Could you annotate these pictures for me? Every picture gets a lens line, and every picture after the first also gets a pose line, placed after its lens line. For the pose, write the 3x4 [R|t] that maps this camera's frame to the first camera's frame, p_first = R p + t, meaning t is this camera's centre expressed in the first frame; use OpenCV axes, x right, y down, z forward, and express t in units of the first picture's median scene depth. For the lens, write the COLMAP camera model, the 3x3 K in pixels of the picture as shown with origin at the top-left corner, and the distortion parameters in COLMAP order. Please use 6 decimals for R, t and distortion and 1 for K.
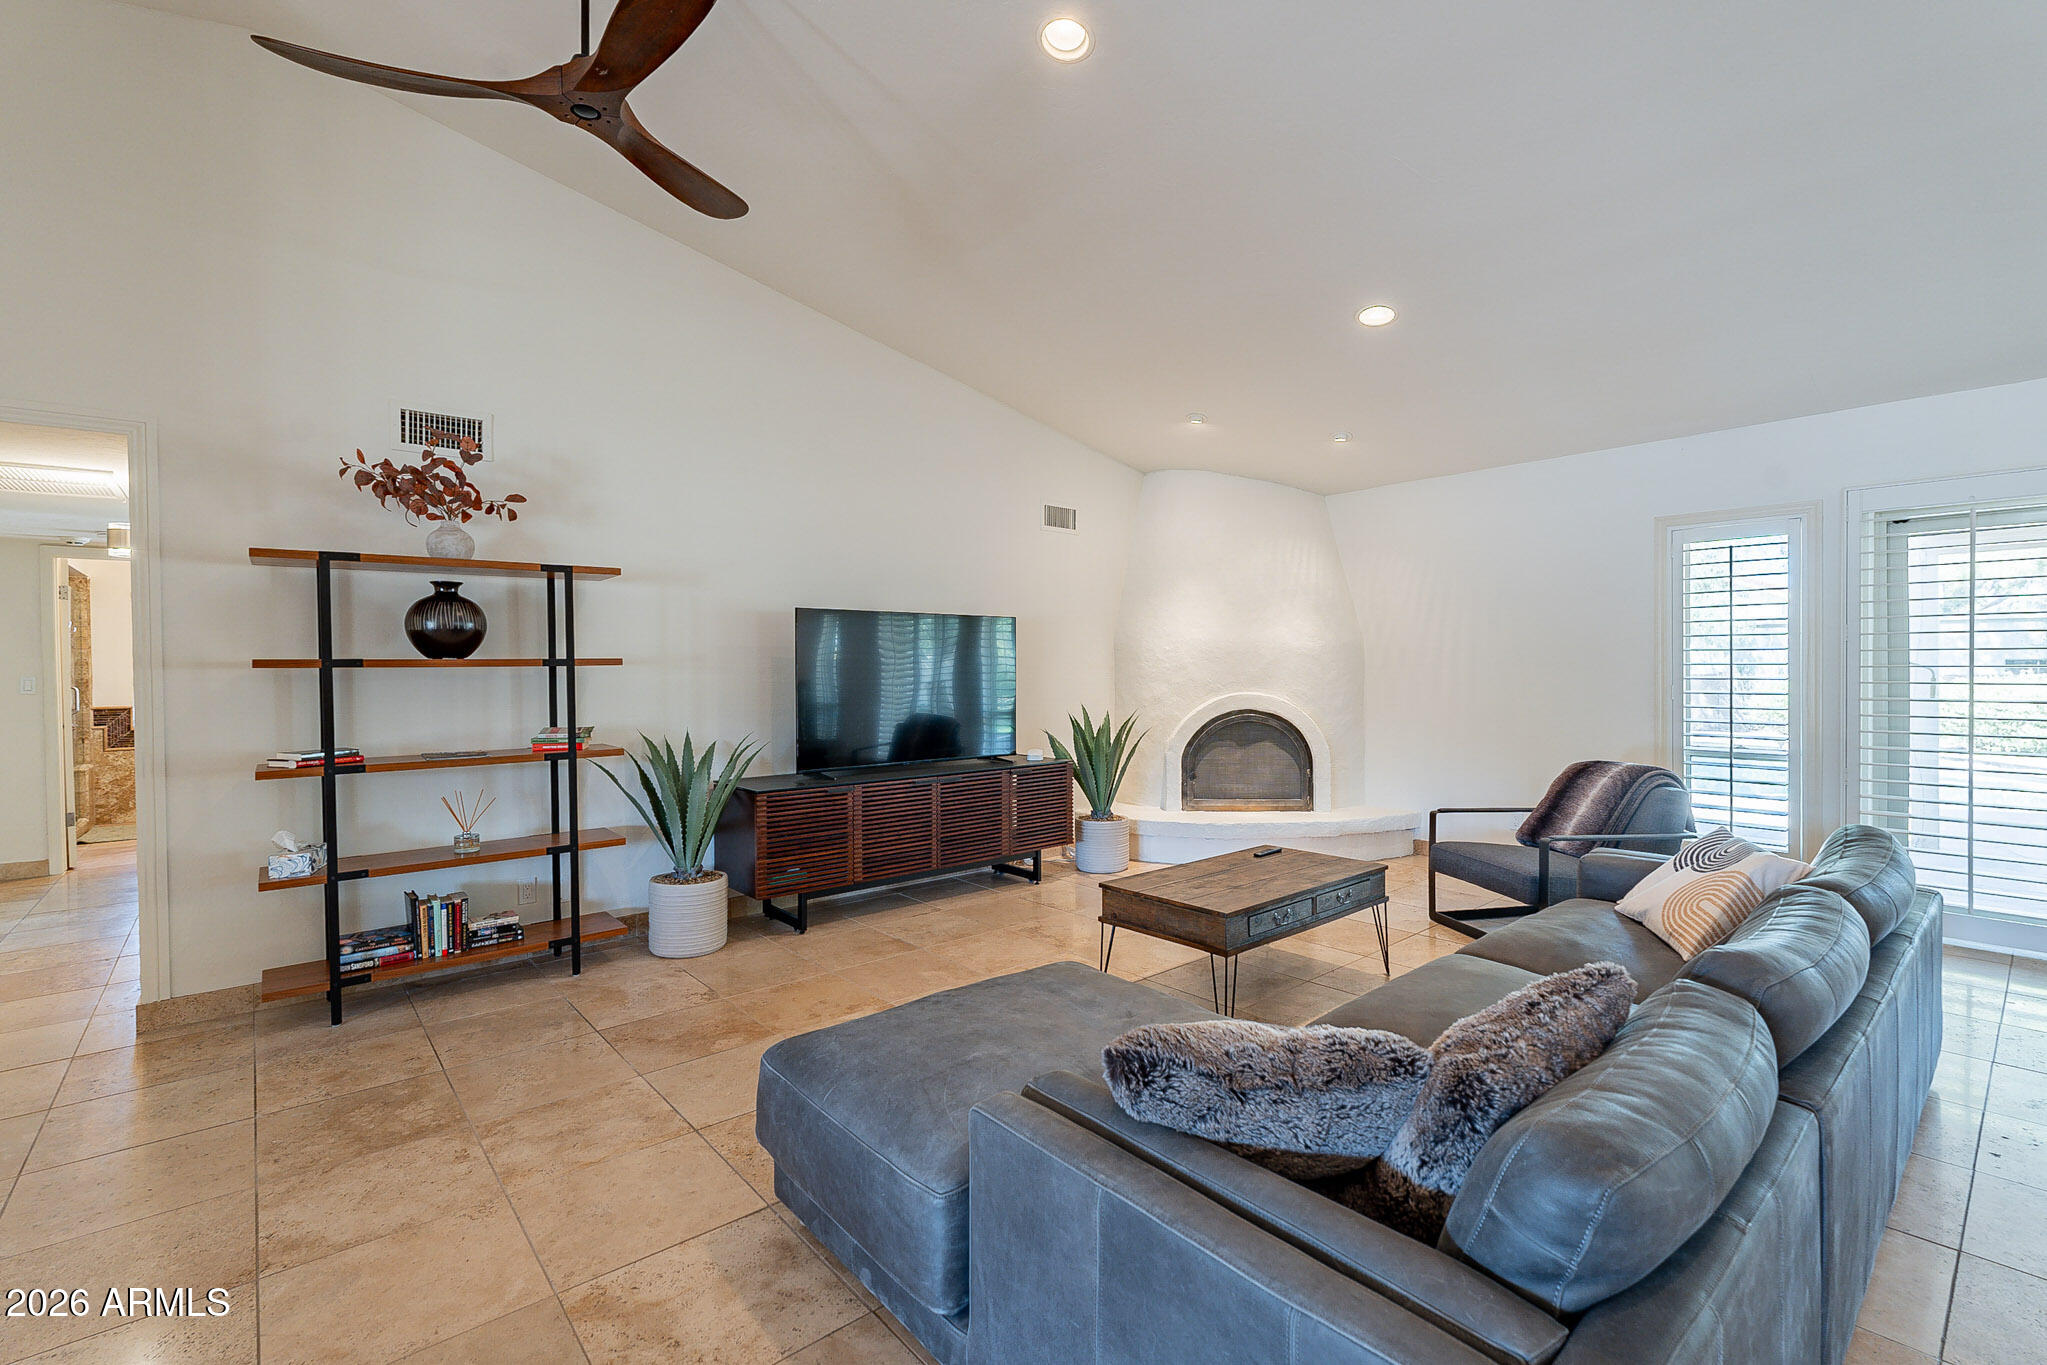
lens RADIAL K [[899.9, 0, 1016.2], [0, 899.9, 682.4], [0, 0, 1]] dist [-0.003502, 0.000160]
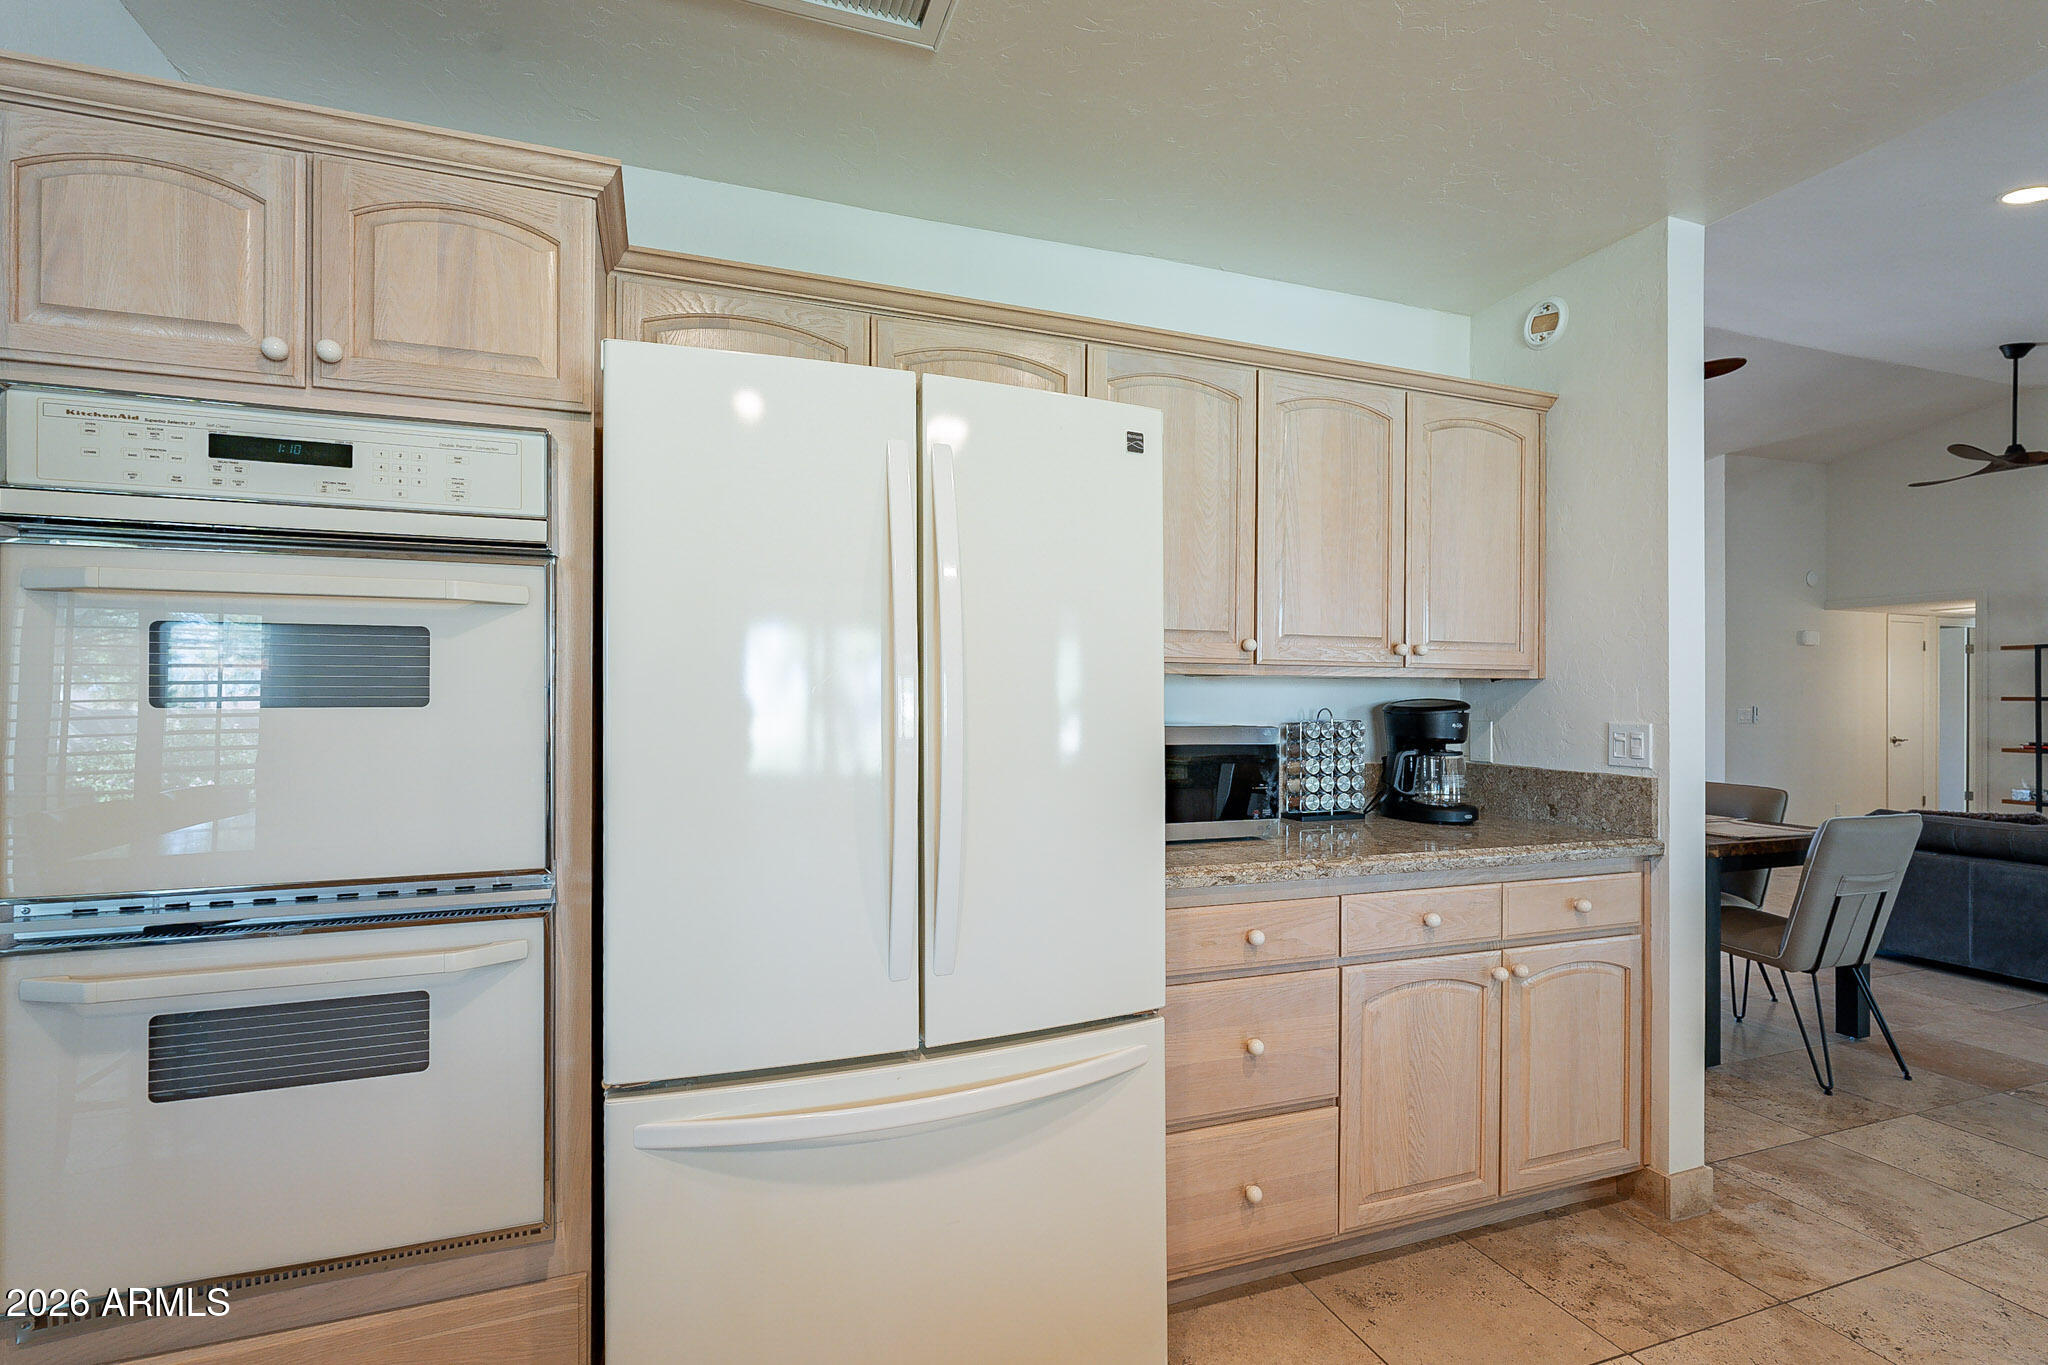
lens RADIAL K [[927.8, 0, 1013.1], [0, 927.8, 700.8], [0, 0, 1]] dist [-0.004188, 0.000191]
pose [[-0.361461, 0.009932, -0.932334, 1.681851], [-0.016324, 0.999723, 0.016978, -0.011135], [0.932244, 0.021356, -0.361199, -0.348734]]
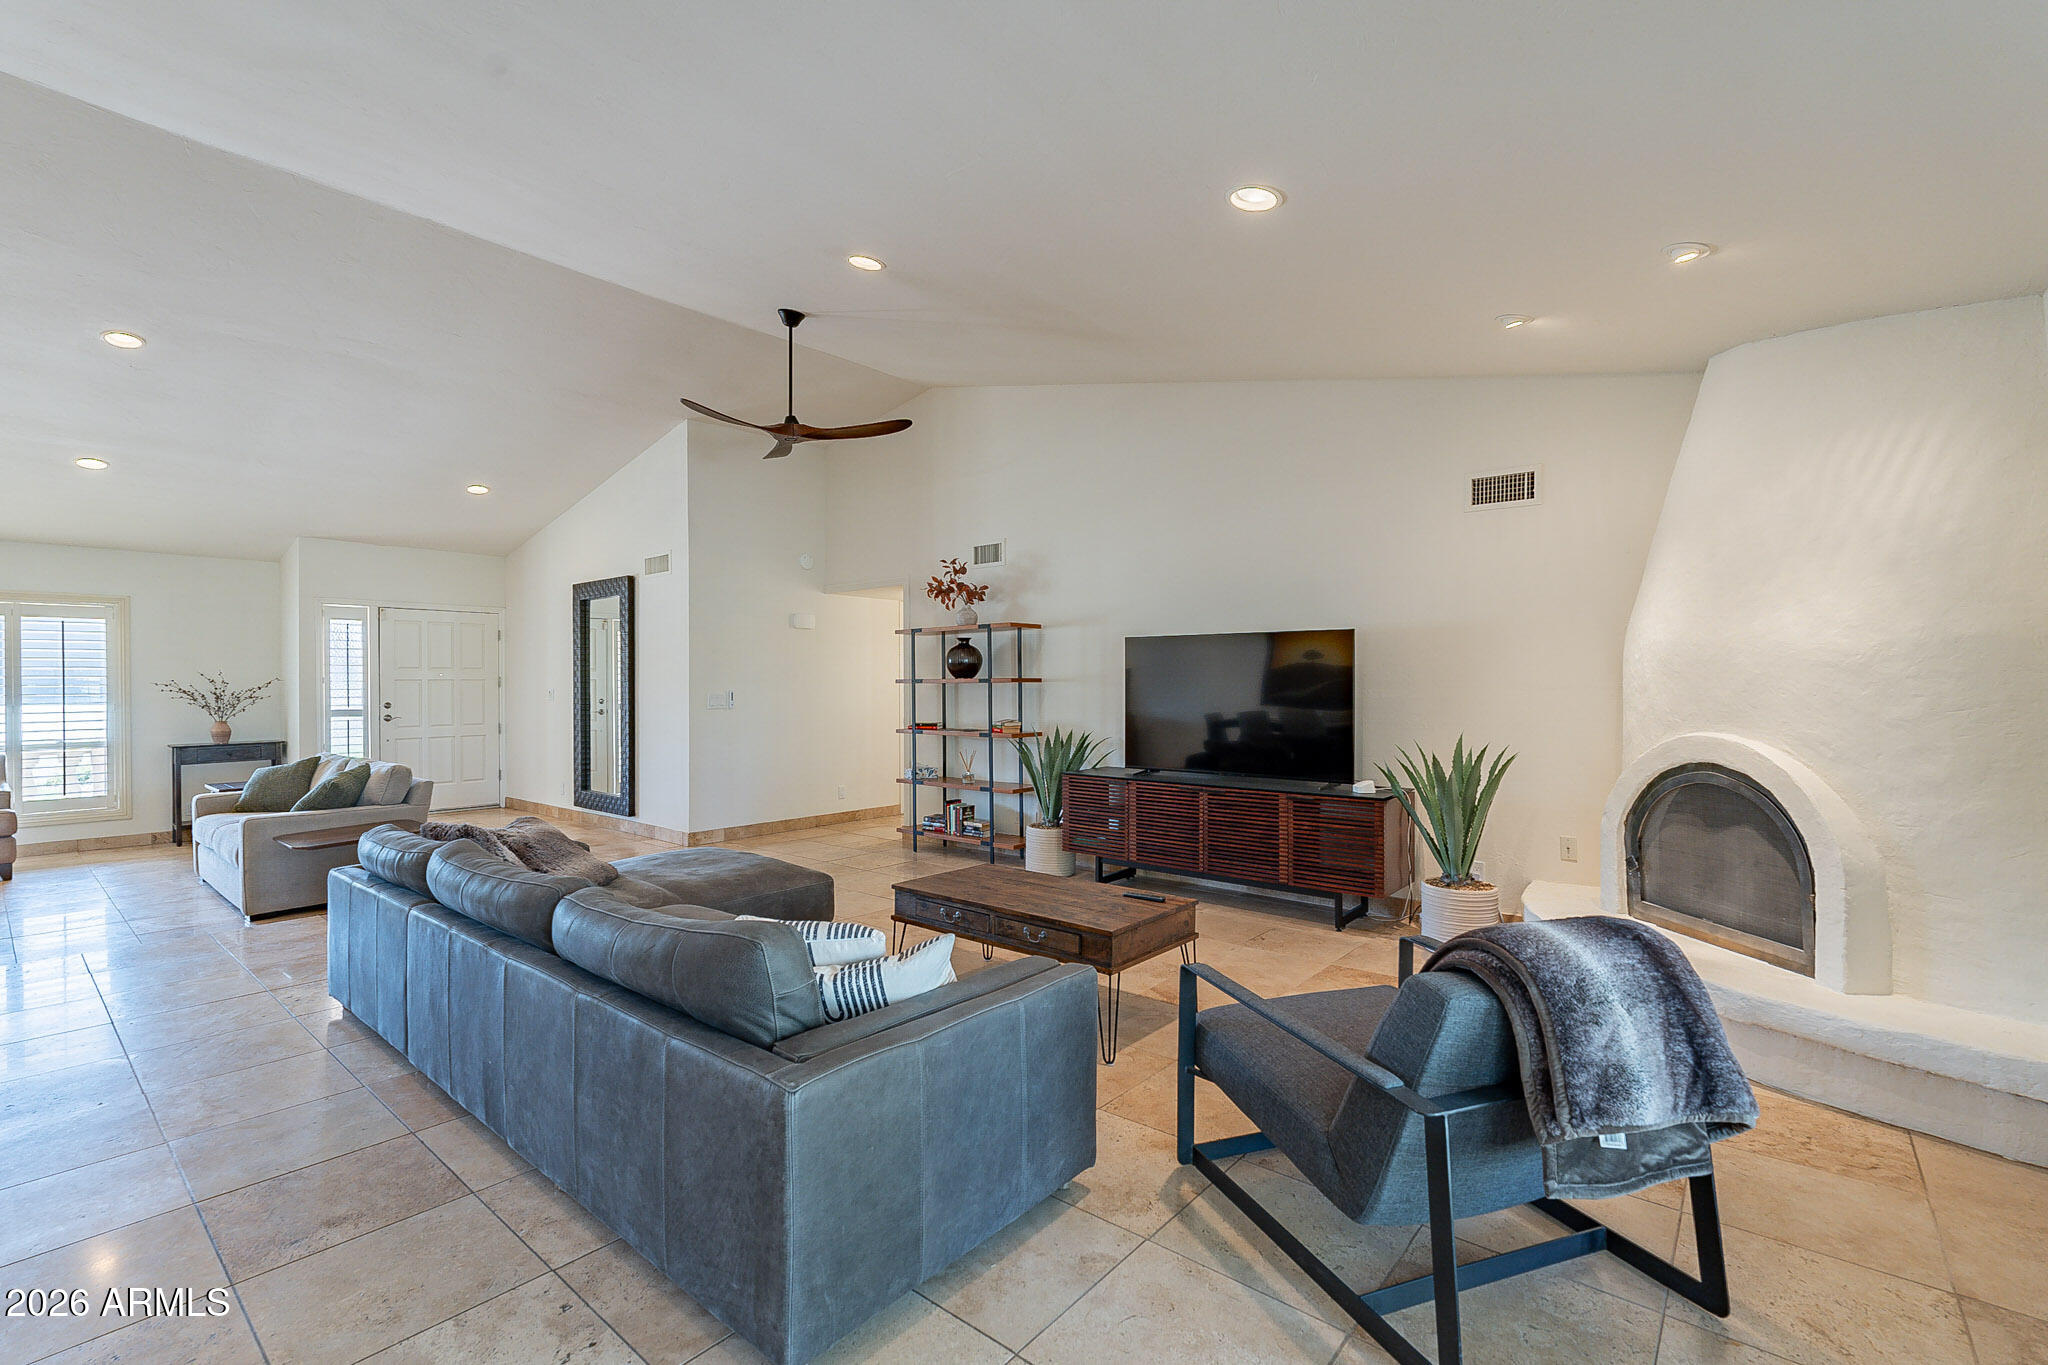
lens RADIAL K [[900.3, 0, 1016.7], [0, 900.3, 682.4], [0, 0, 1]] dist [-0.003502, 0.000160]
pose [[0.159132, 0.004931, -0.987245, 1.140801], [-0.016757, 0.999857, 0.002293, -0.022268], [0.987115, 0.016178, 0.159192, 0.738429]]
